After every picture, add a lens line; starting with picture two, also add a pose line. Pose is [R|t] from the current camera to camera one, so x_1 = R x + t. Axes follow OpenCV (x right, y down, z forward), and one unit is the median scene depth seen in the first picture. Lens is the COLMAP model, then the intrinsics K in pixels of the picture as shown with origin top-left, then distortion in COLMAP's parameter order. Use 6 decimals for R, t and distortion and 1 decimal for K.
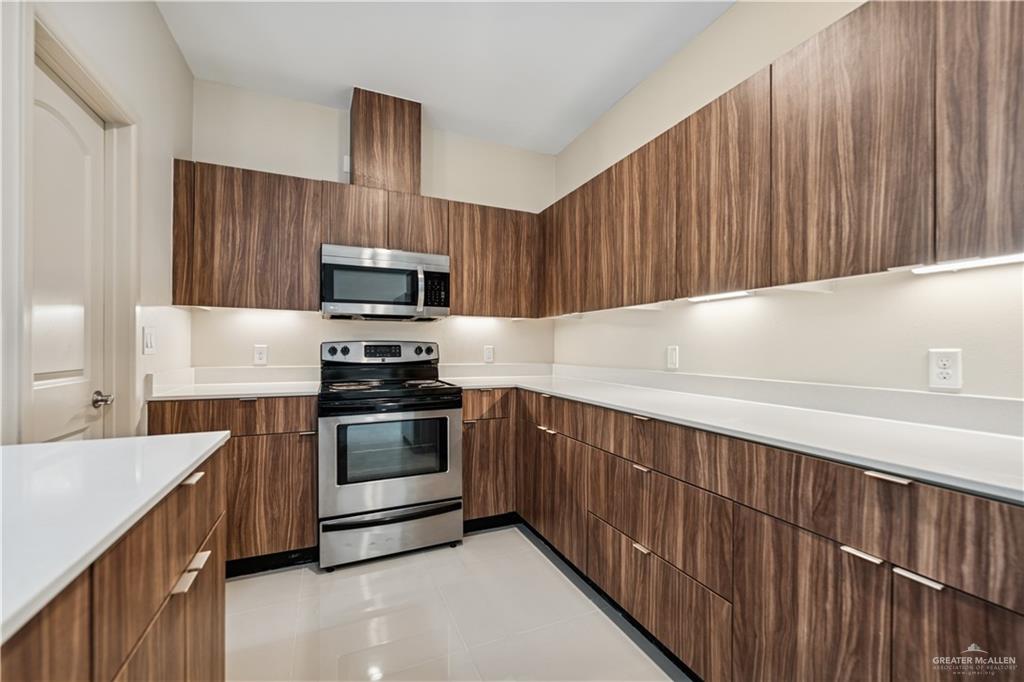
lens RADIAL K [[412.3, 0, 499.4], [0, 412.3, 346.4], [0, 0, 1]] dist [-0.002153, -0.000253]
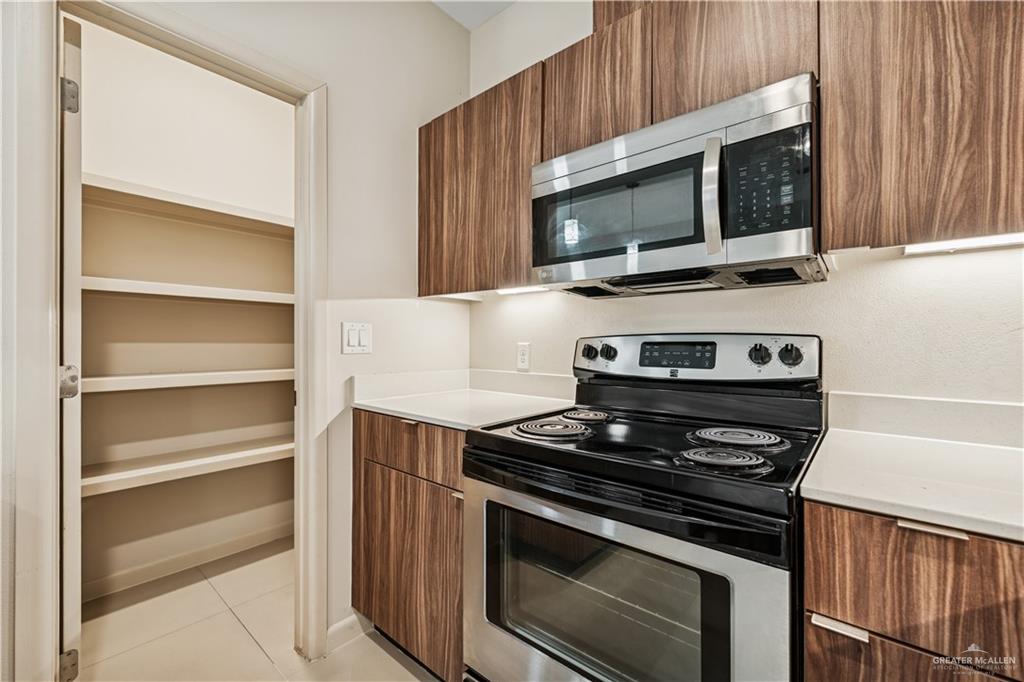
lens RADIAL K [[408.9, 0, 532.7], [0, 408.9, 341.4], [0, 0, 1]] dist [-0.000452, -0.000018]
pose [[0.461498, -0.005500, -0.887124, 0.071195], [0.001182, 0.999984, -0.005585, -0.001368], [0.887140, 0.001529, 0.461497, 0.705542]]
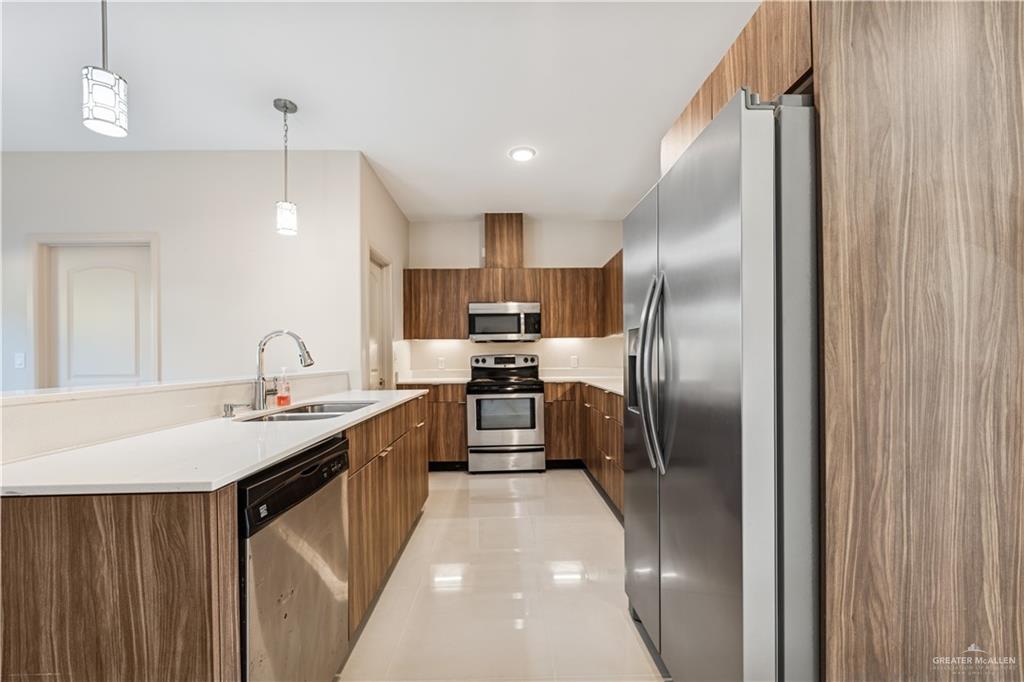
lens RADIAL K [[421.2, 0, 510.1], [0, 421.2, 357.8], [0, 0, 1]] dist [-0.000103, -0.000016]
pose [[0.927922, -0.016351, -0.372415, 0.426872], [0.016560, 0.999859, -0.002637, 0.004956], [0.372406, -0.003720, 0.928062, -0.667626]]
